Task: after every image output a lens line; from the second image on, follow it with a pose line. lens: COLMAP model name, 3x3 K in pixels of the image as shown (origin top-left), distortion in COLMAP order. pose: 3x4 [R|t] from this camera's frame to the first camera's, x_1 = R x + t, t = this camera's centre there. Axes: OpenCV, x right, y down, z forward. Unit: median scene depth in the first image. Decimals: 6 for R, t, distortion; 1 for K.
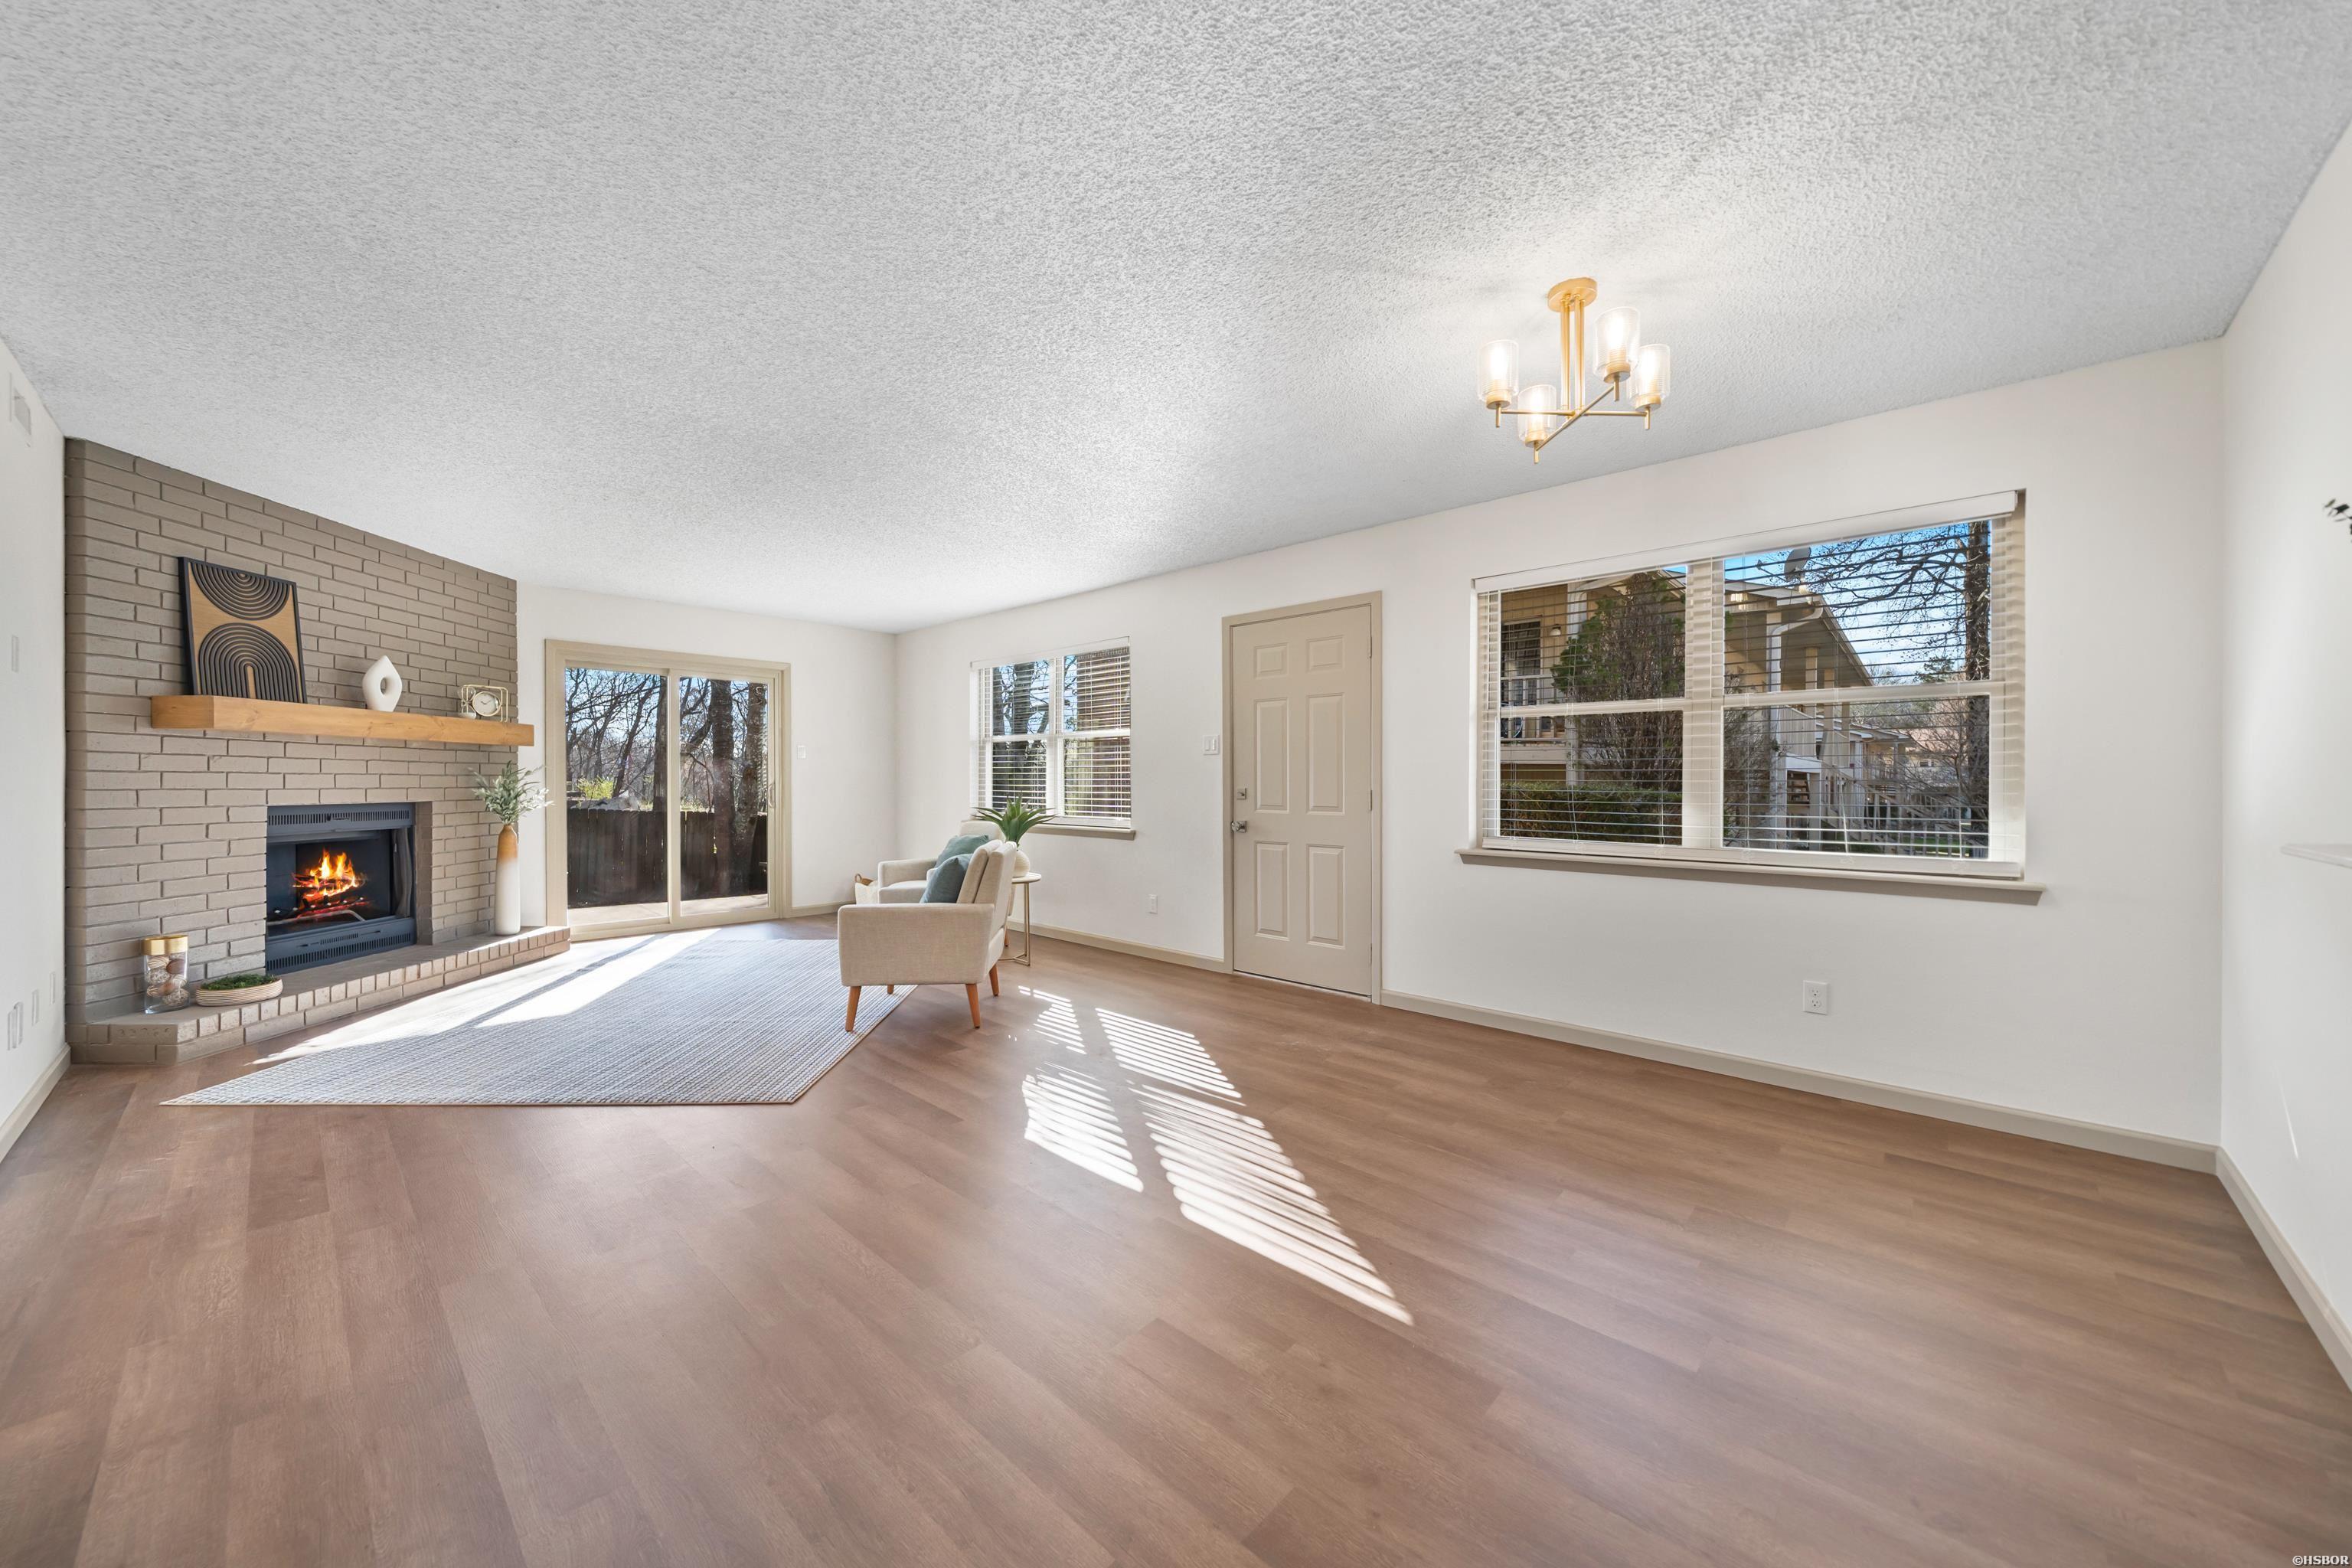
lens RADIAL K [[845.1, 0, 1170.6], [0, 845.1, 791.9], [0, 0, 1]] dist [0.002718, 0.000014]
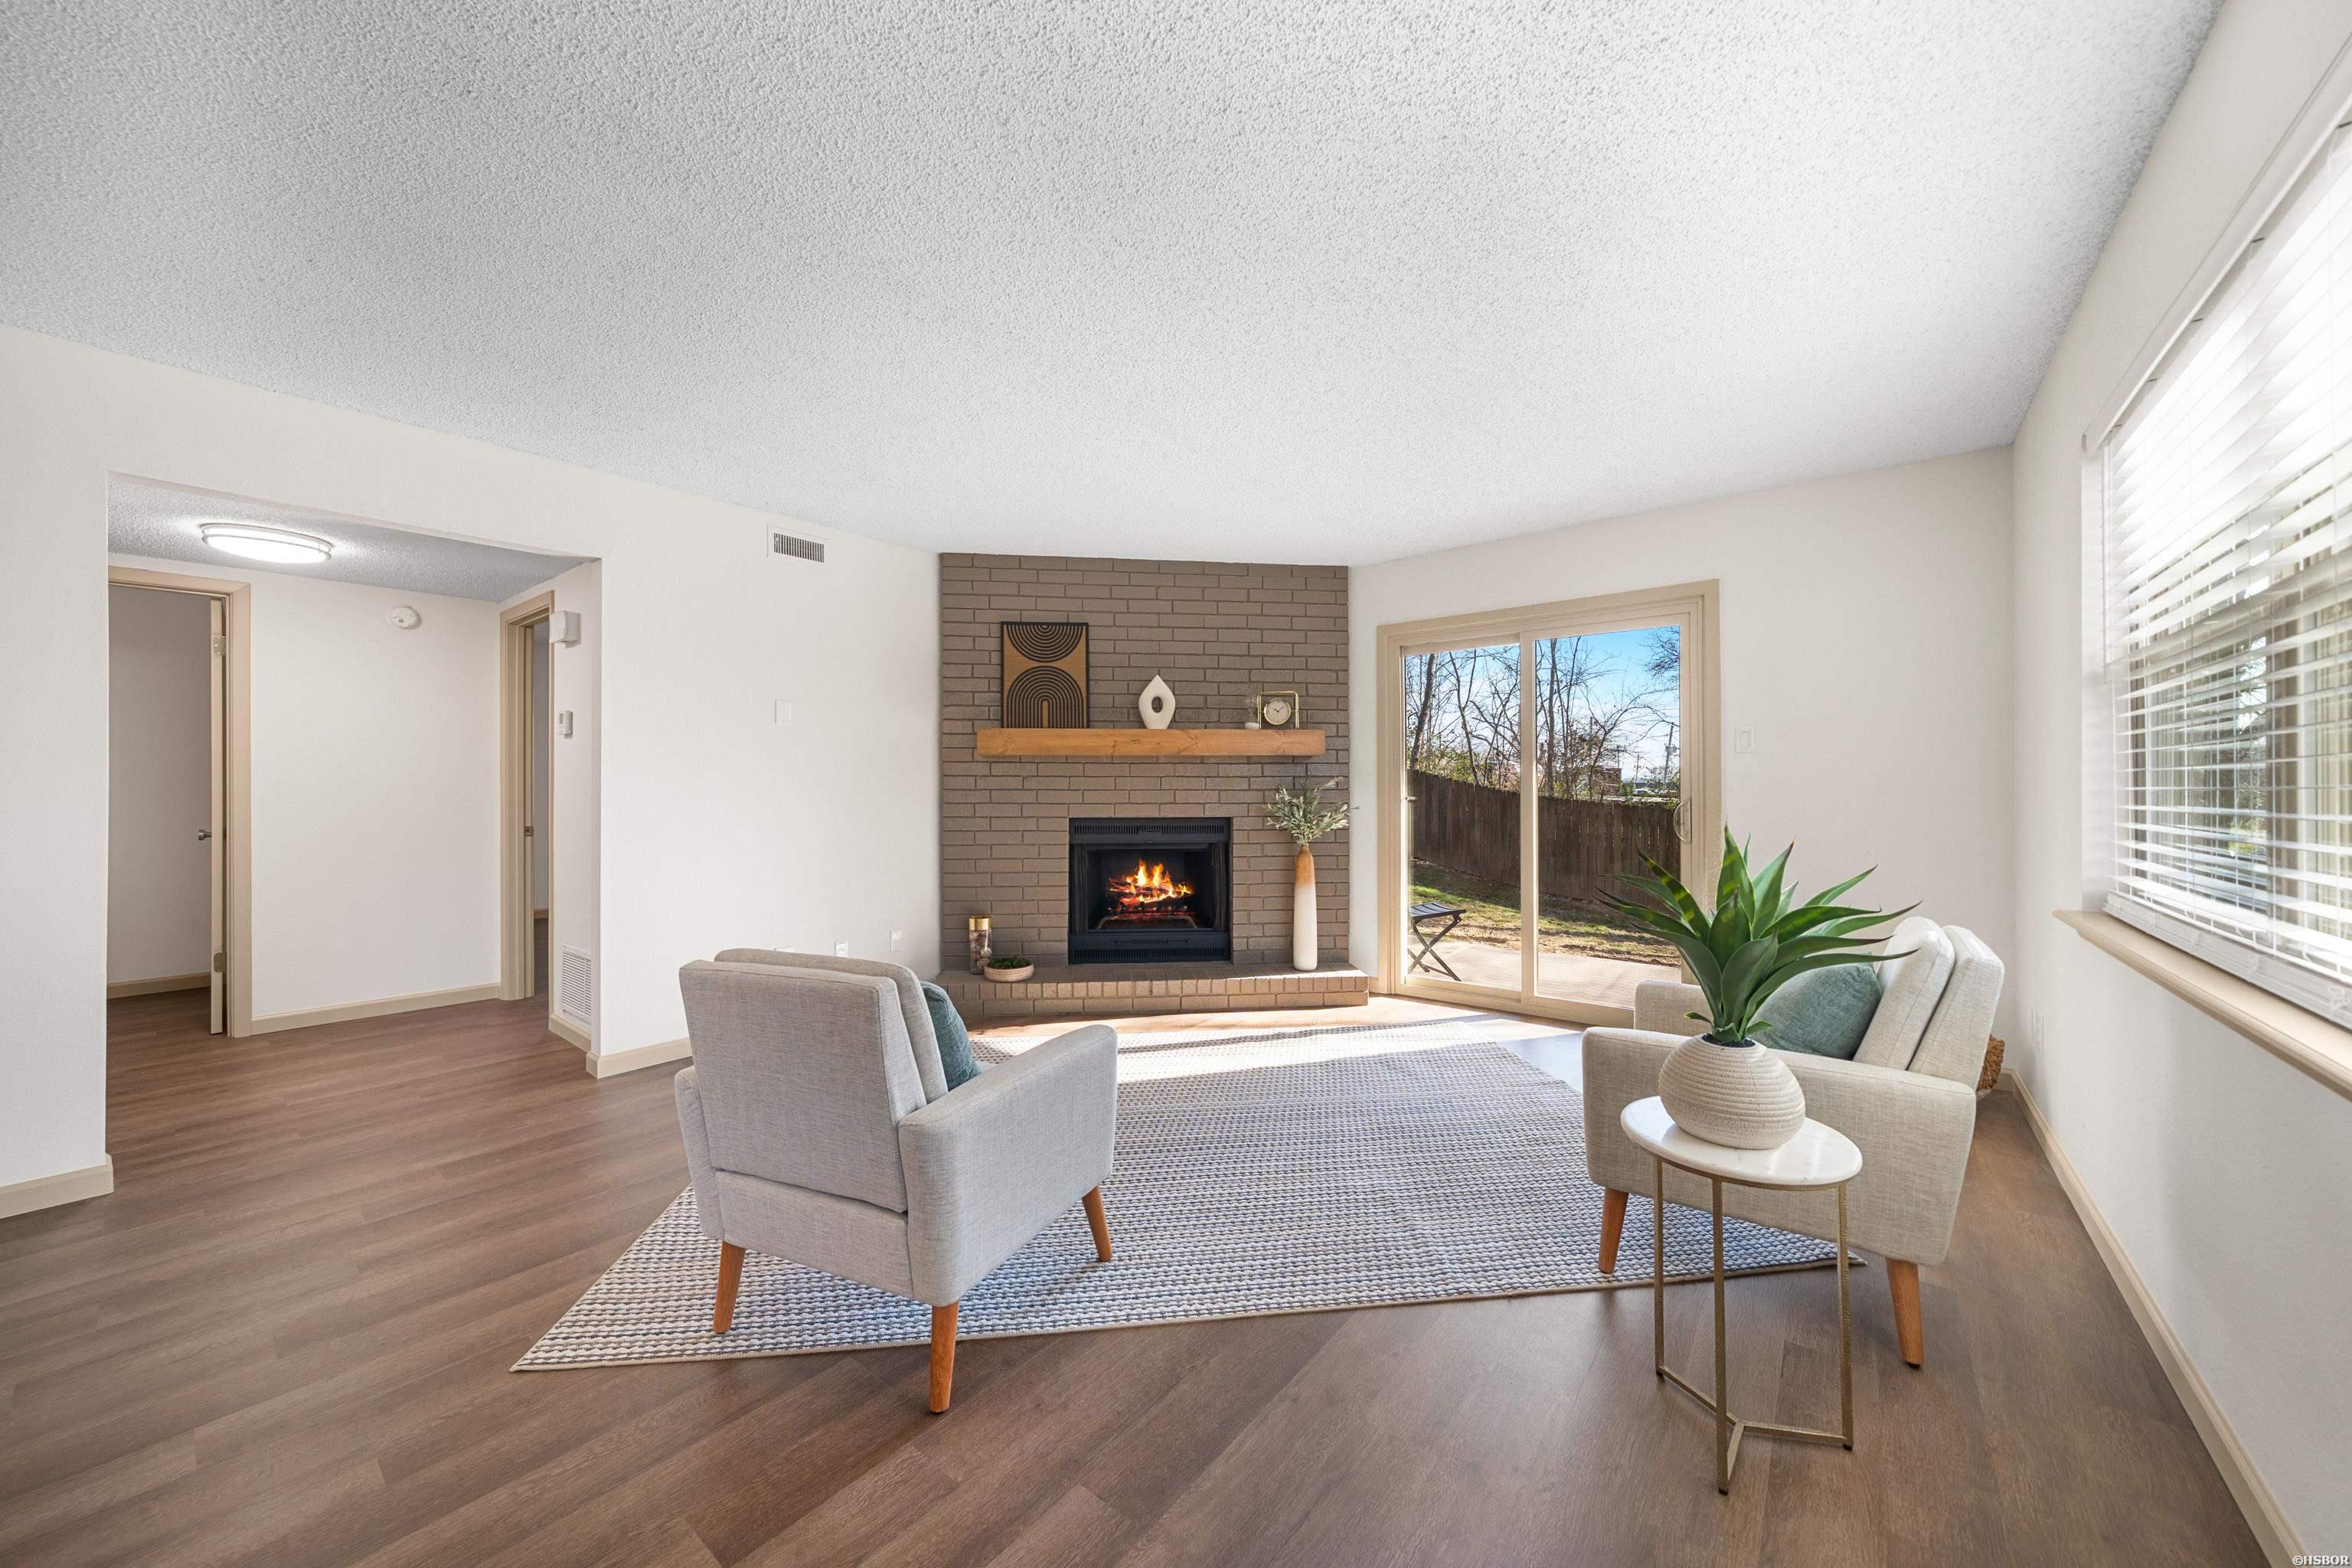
lens RADIAL K [[845.1, 0, 1173.6], [0, 845.1, 809.6], [0, 0, 1]] dist [0.002718, 0.000014]
pose [[0.089856, 0.004969, -0.995942, 0.101056], [-0.007763, 0.999961, 0.004289, -0.001544], [0.995925, 0.007346, 0.089891, 0.935398]]
